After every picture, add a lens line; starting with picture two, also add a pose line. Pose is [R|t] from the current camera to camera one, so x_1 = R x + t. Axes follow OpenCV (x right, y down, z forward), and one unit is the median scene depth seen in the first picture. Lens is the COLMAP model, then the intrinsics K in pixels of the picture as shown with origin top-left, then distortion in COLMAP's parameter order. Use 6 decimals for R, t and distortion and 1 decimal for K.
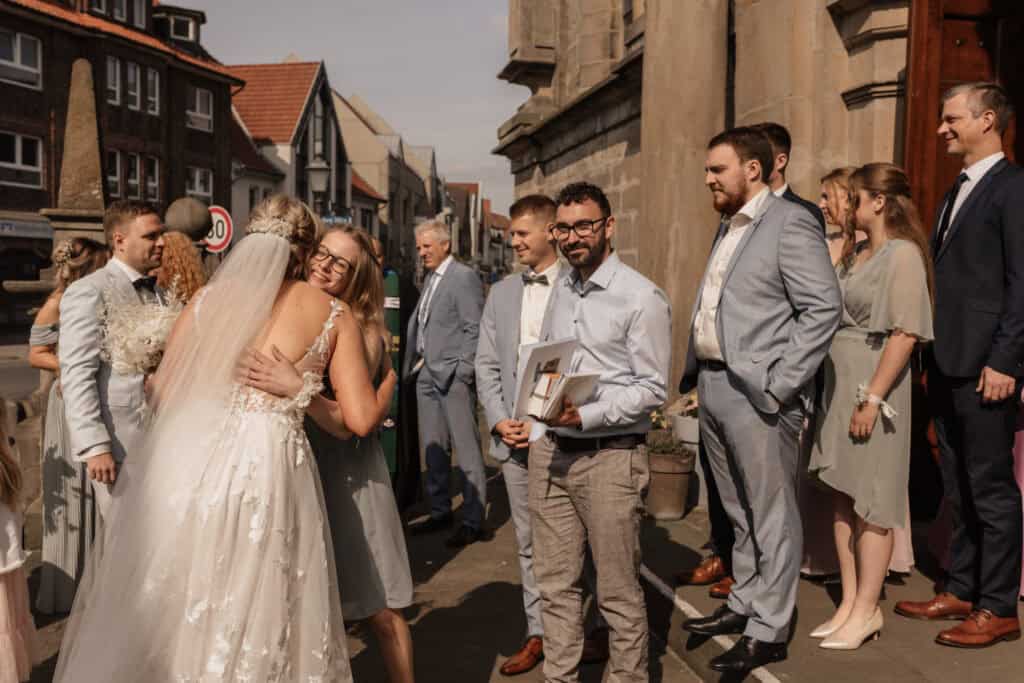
lens RADIAL K [[964.3, 0, 504.3], [0, 964.3, 345.0], [0, 0, 1]] dist [0.008193, 0.000000]
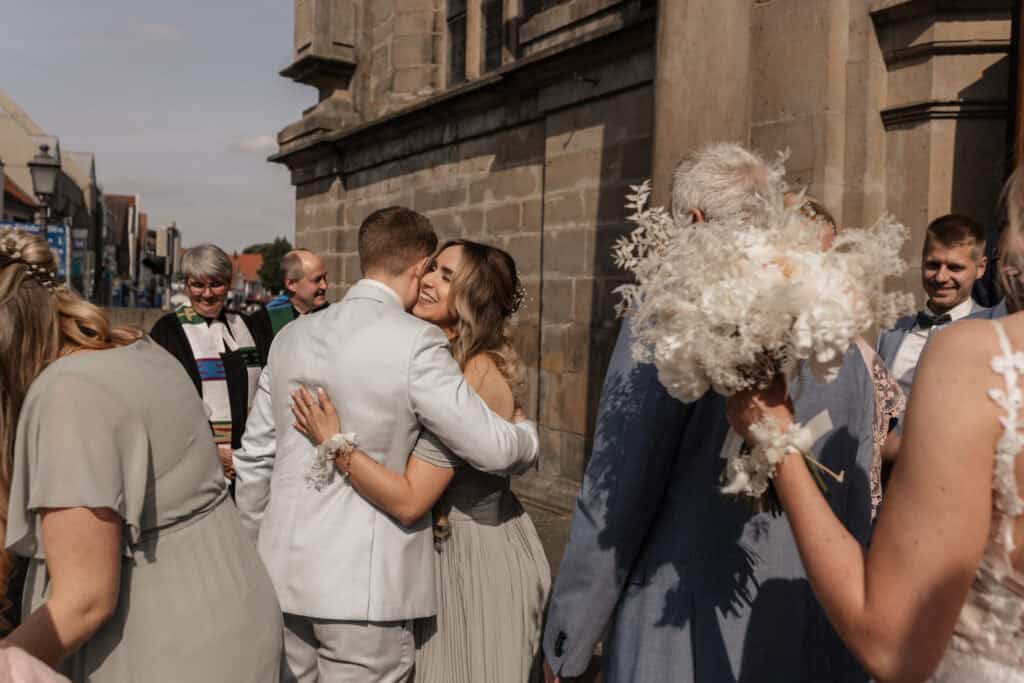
lens RADIAL K [[964.3, 0, 517.5], [0, 964.3, 335.3], [0, 0, 1]] dist [0.008193, 0.000000]
pose [[0.936349, -0.000286, 0.351070, -0.120570], [0.011923, 0.999449, -0.030985, -0.013558], [-0.350868, 0.033198, 0.935836, 0.127763]]
